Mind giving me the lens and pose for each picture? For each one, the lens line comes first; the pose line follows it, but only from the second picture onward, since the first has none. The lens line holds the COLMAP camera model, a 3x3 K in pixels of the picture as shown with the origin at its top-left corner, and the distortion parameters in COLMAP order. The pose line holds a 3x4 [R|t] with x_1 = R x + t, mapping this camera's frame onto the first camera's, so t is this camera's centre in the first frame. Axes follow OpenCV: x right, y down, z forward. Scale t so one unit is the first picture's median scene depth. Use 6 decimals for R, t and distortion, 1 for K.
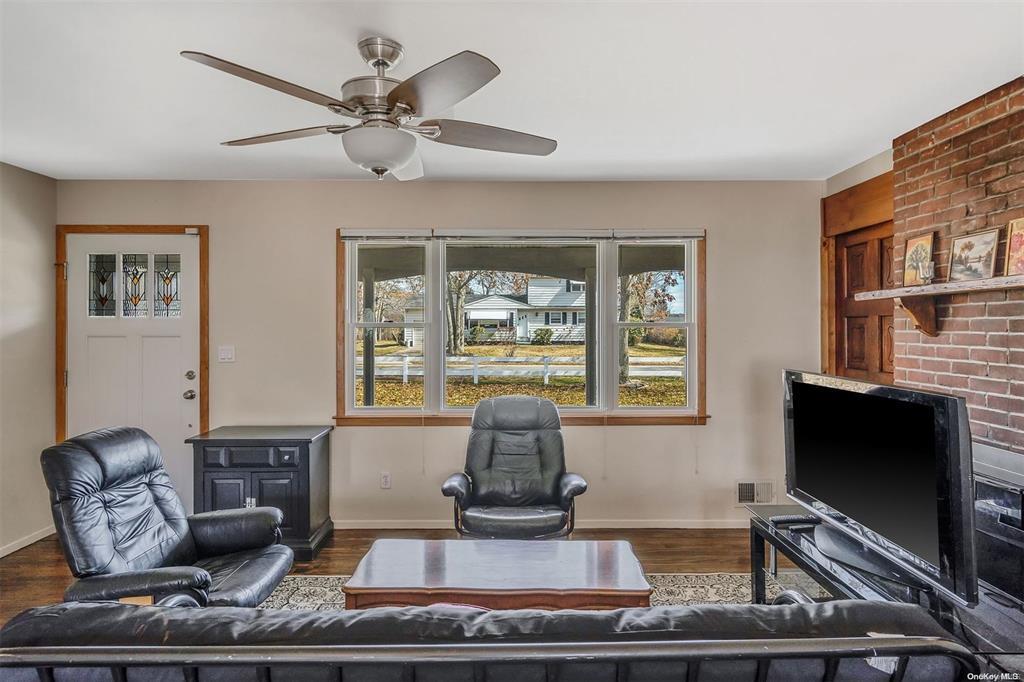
lens RADIAL K [[561.1, 0, 512.8], [0, 561.1, 331.5], [0, 0, 1]] dist [-0.004569, -0.000474]
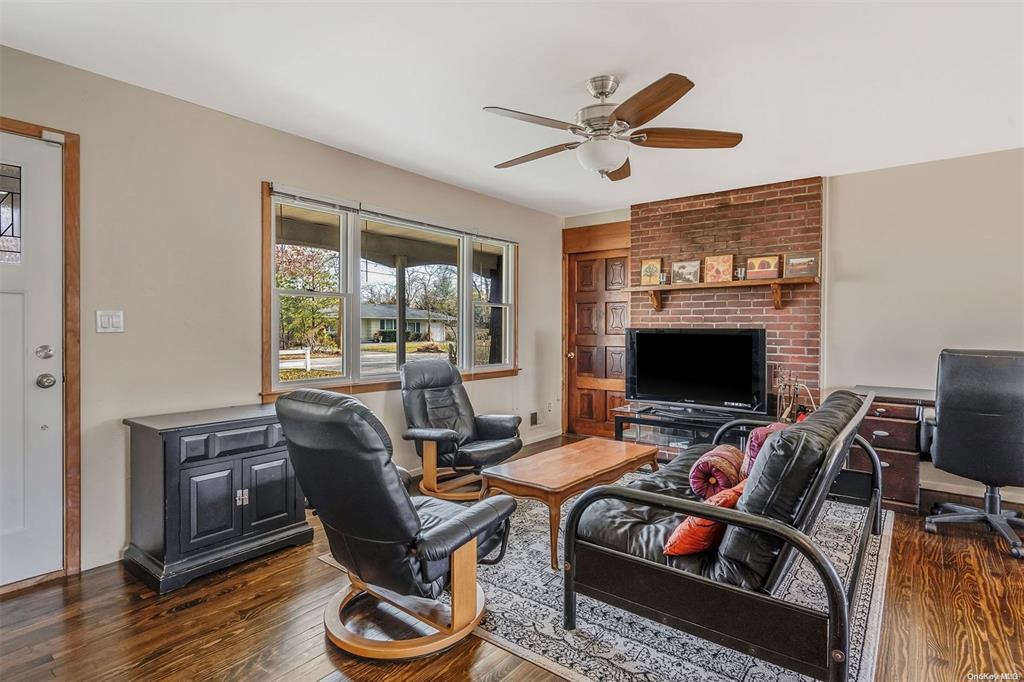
lens RADIAL K [[516.9, 0, 510.0], [0, 516.9, 336.3], [0, 0, 1]] dist [-0.001103, -0.000253]
pose [[0.636349, -0.009398, 0.771344, -0.866901], [0.002344, 0.999945, 0.010250, 0.067041], [-0.771398, -0.004714, 0.636336, 0.221266]]
